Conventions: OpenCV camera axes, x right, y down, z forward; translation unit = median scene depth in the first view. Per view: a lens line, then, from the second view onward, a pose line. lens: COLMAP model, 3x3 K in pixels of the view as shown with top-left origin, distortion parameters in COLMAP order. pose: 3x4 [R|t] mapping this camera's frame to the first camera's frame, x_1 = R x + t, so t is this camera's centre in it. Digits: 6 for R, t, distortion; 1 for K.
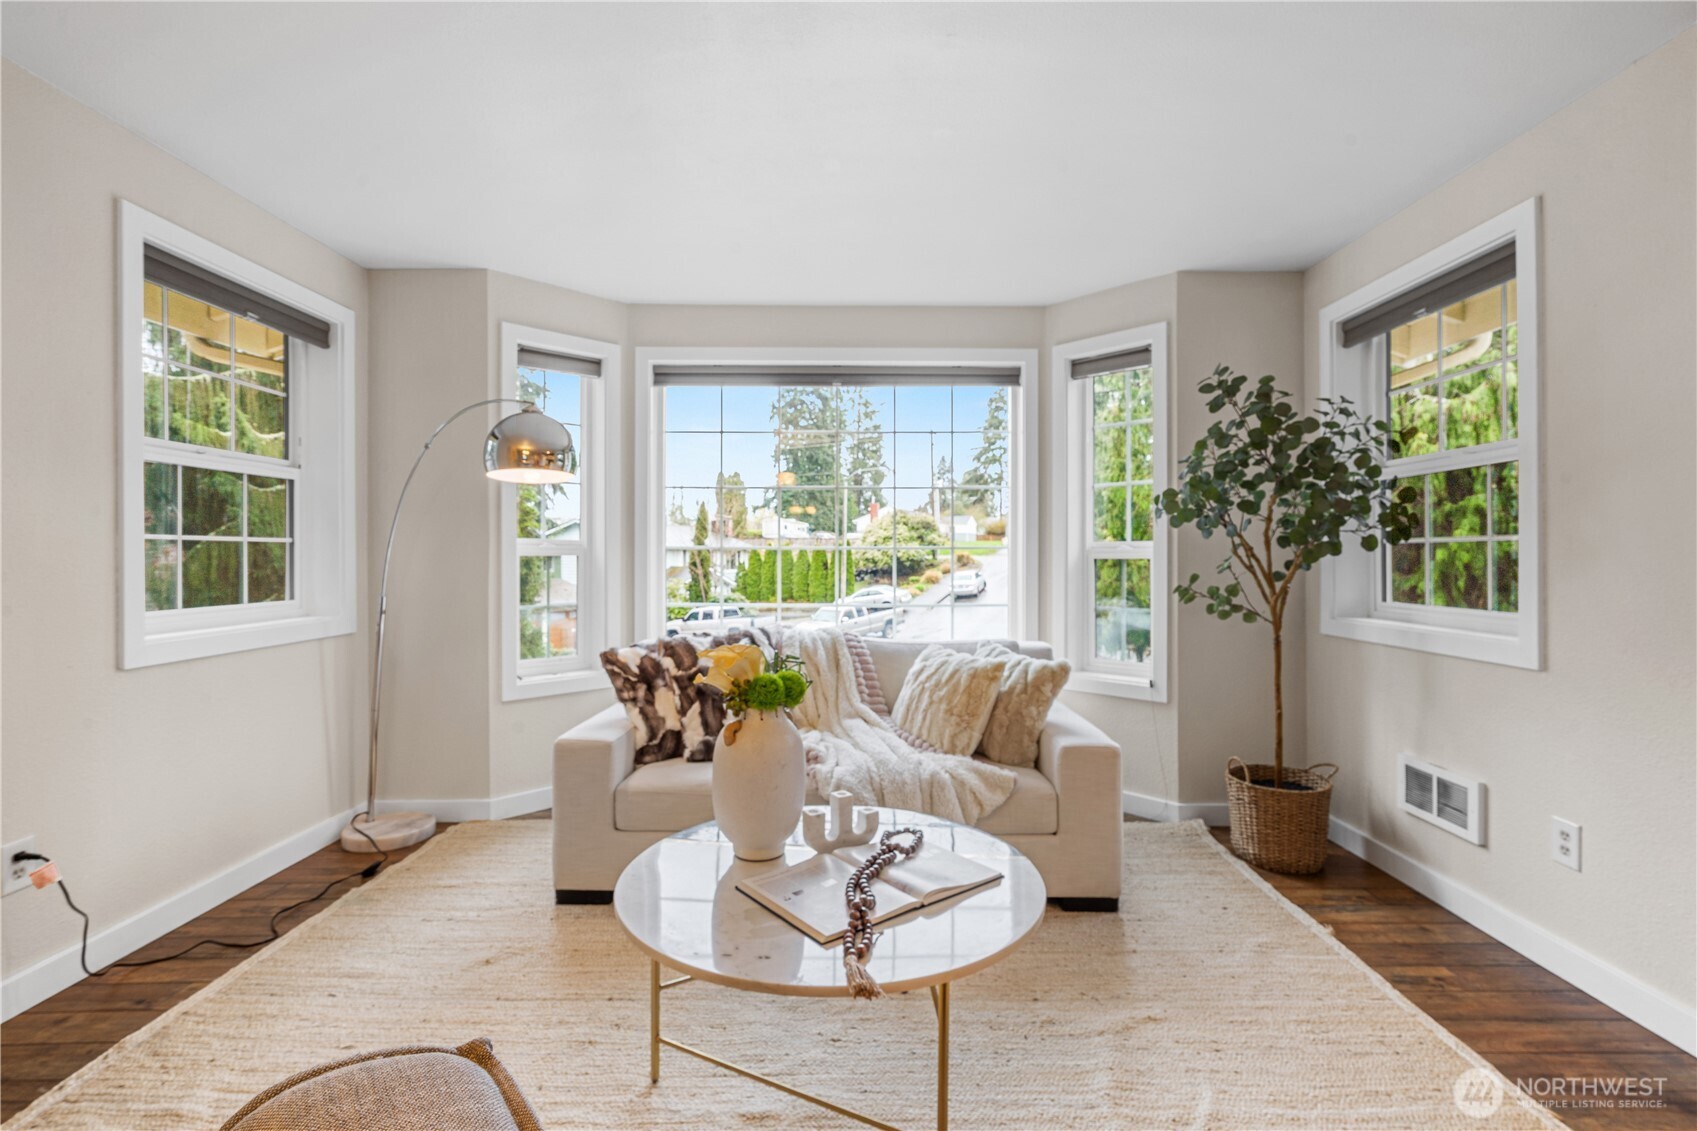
lens RADIAL K [[787.5, 0, 836.3], [0, 787.5, 553.2], [0, 0, 1]] dist [-0.009545, 0.004259]
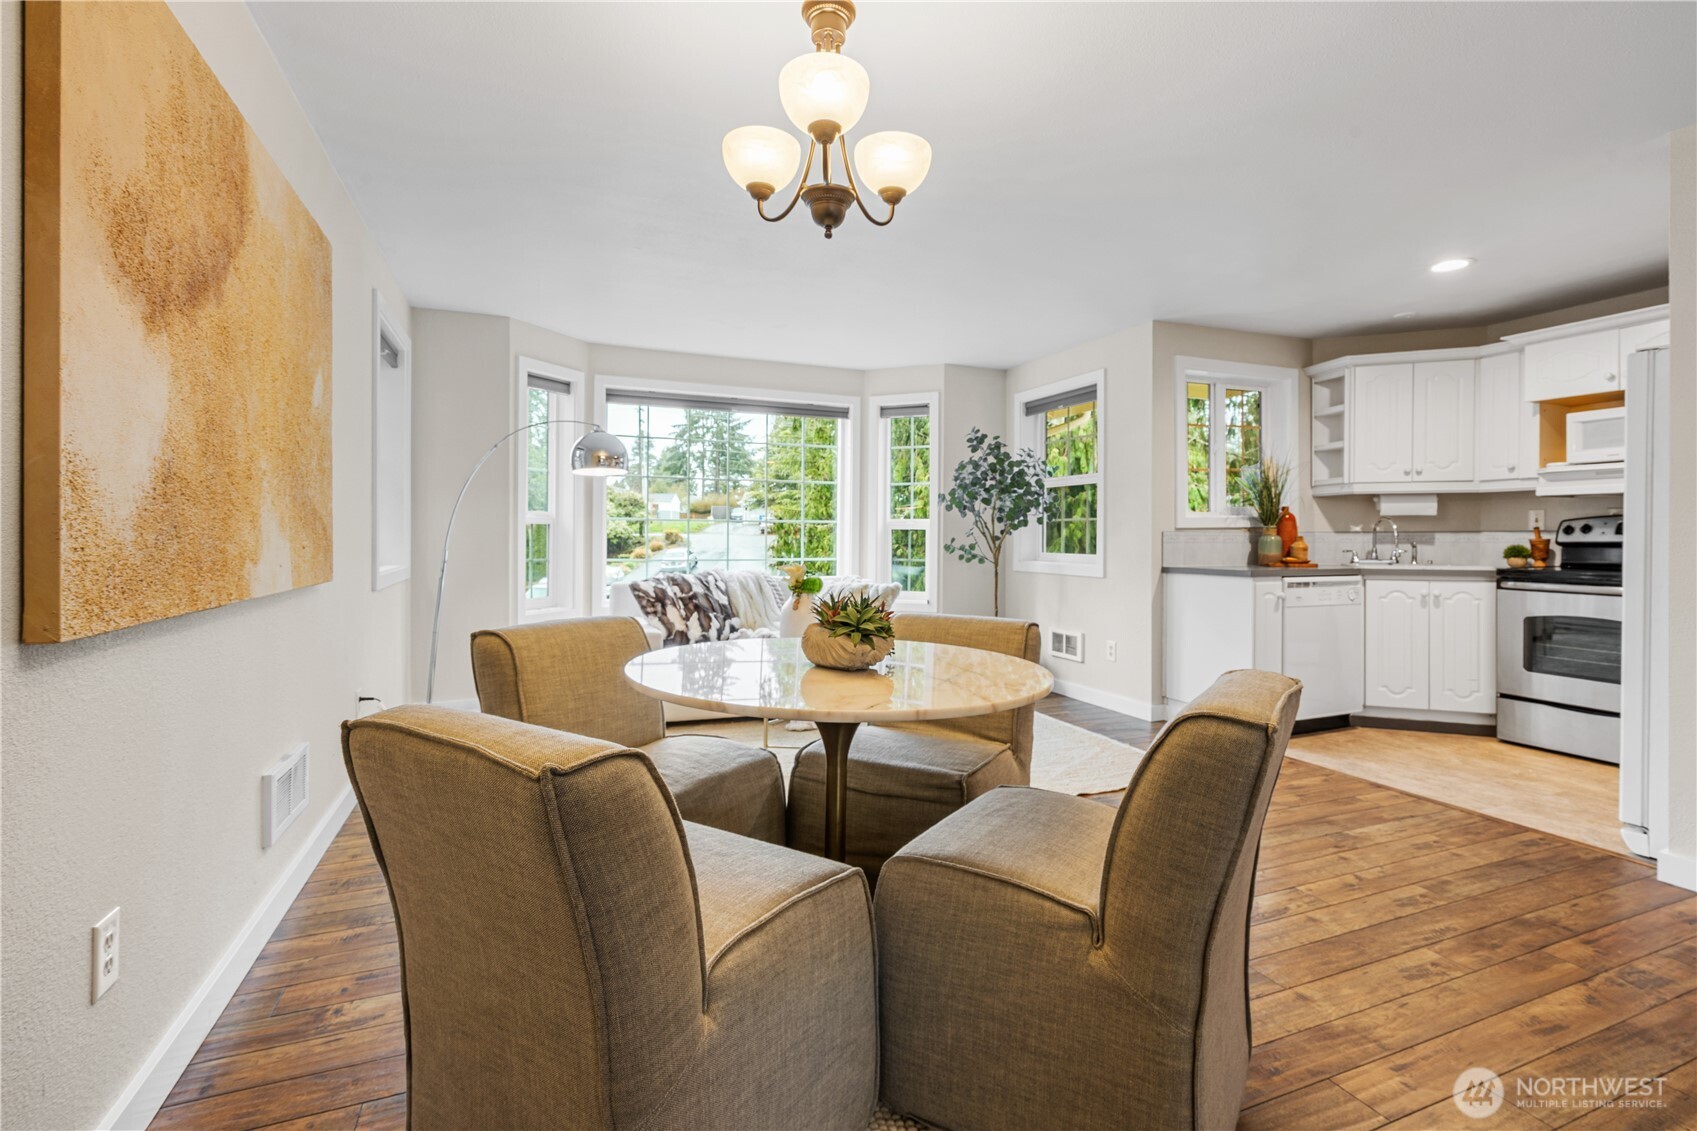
lens RADIAL K [[787.5, 0, 854.1], [0, 787.5, 537.7], [0, 0, 1]] dist [-0.009545, 0.004259]
pose [[0.922295, 0.005494, 0.386449, -0.499170], [-0.008504, 0.999945, 0.006079, 0.020242], [-0.386394, -0.008893, 0.922291, -0.630745]]
